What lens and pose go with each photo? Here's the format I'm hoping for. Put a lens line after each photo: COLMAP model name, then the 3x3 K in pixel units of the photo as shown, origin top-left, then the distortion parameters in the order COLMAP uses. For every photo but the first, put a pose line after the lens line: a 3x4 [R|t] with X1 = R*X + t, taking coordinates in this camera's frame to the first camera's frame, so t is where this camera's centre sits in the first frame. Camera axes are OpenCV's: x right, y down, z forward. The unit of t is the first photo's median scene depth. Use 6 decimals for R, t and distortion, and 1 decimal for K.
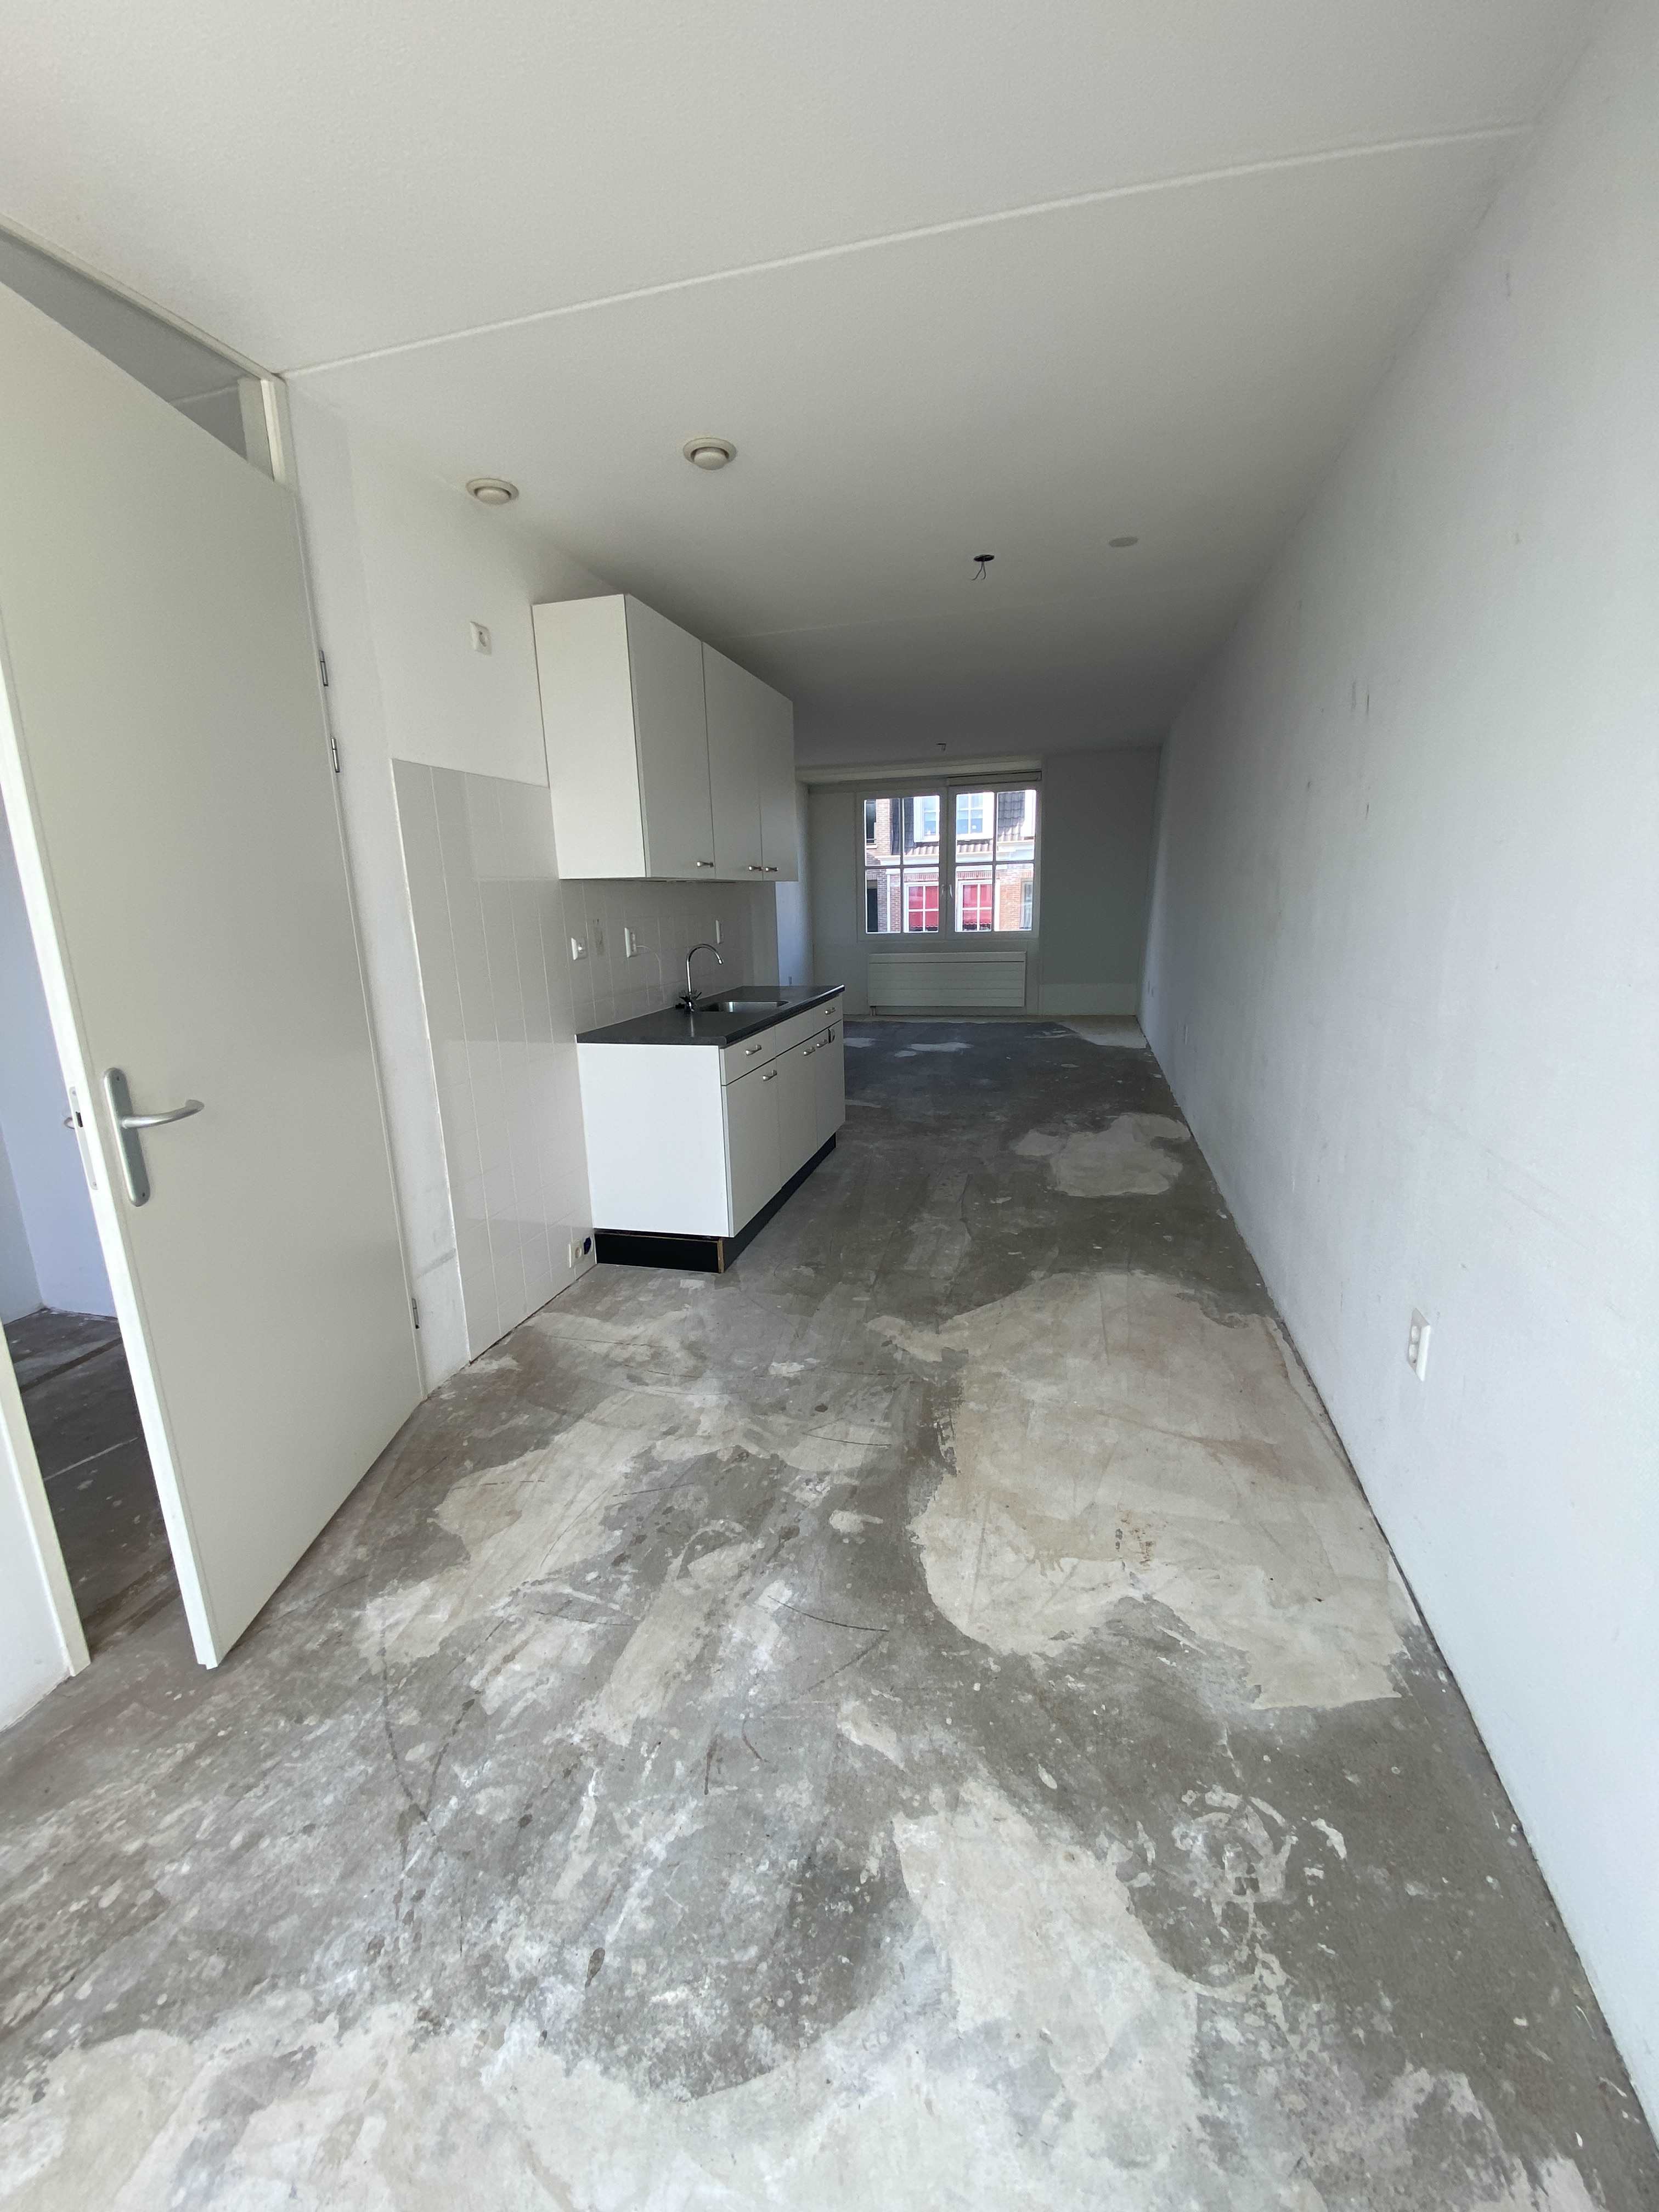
lens RADIAL K [[893.5, 0, 826.5], [0, 893.5, 1105.2], [0, 0, 1]] dist [-0.003815, -0.000390]
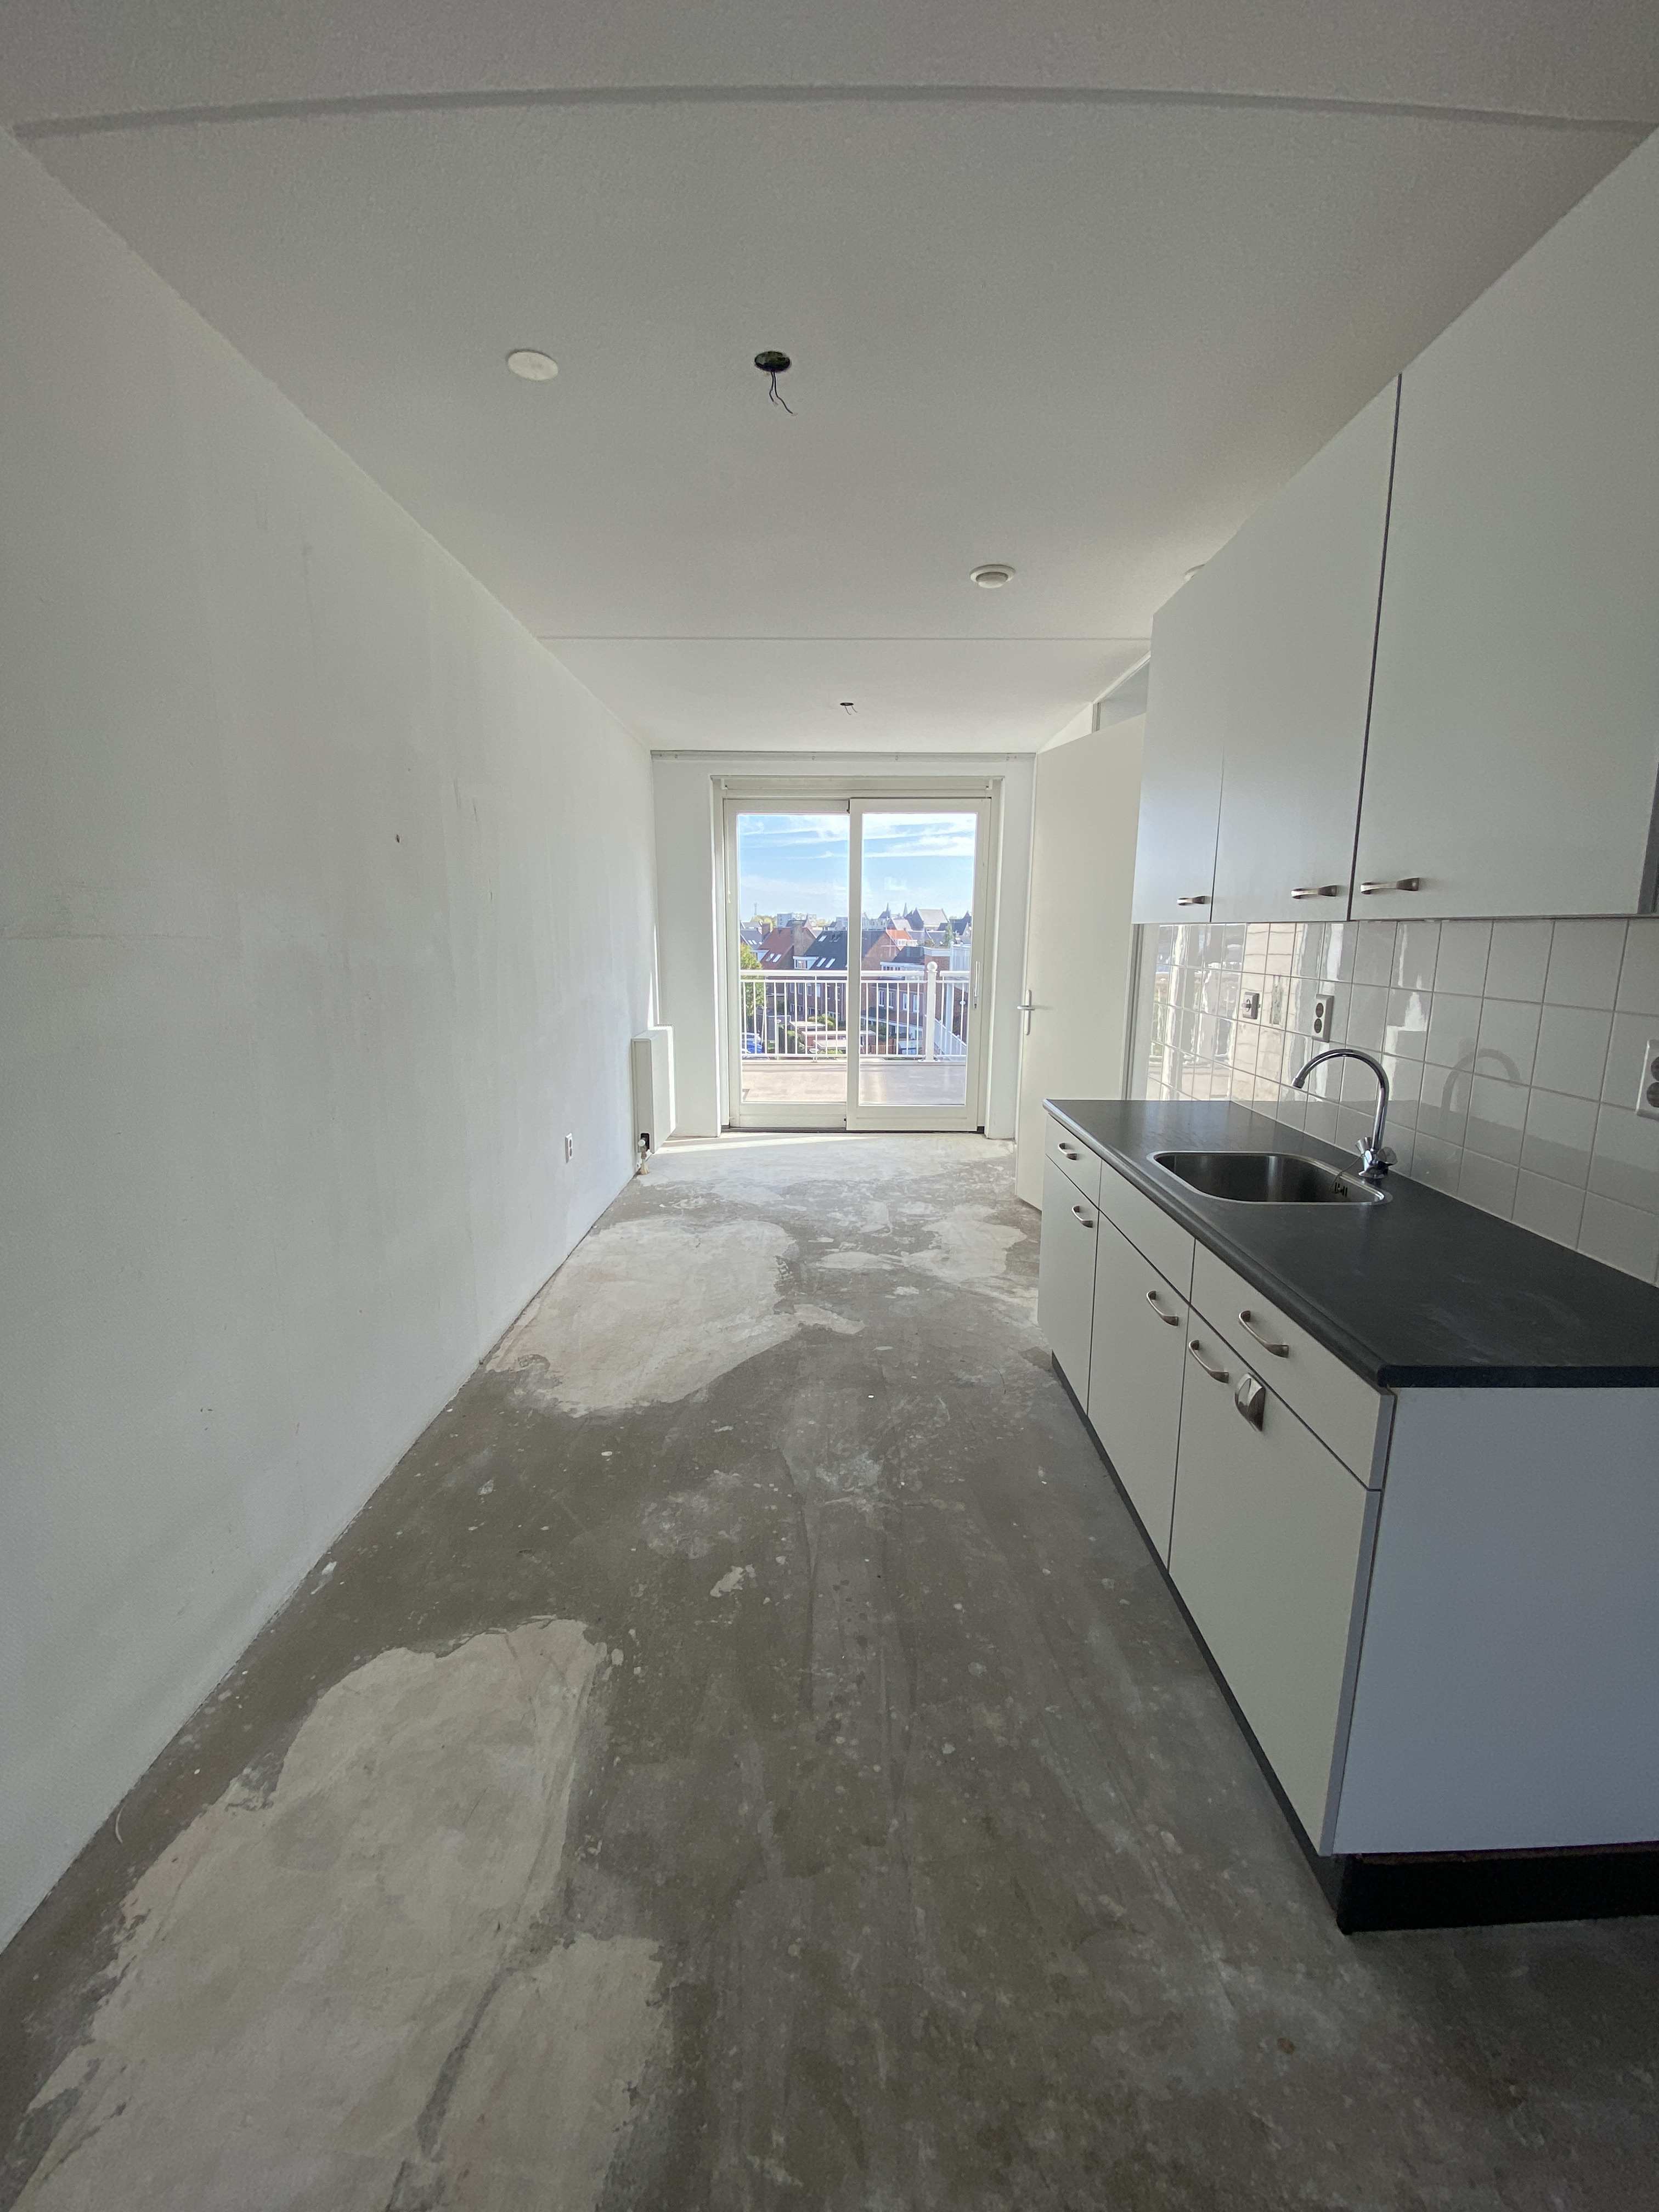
lens RADIAL K [[893.5, 0, 835.2], [0, 893.5, 1104.4], [0, 0, 1]] dist [-0.003815, -0.000390]
pose [[-0.965852, 0.075269, -0.247920, 0.382921], [-0.034806, 0.910505, 0.412030, -0.531594], [0.256745, 0.406589, -0.876794, 2.102530]]
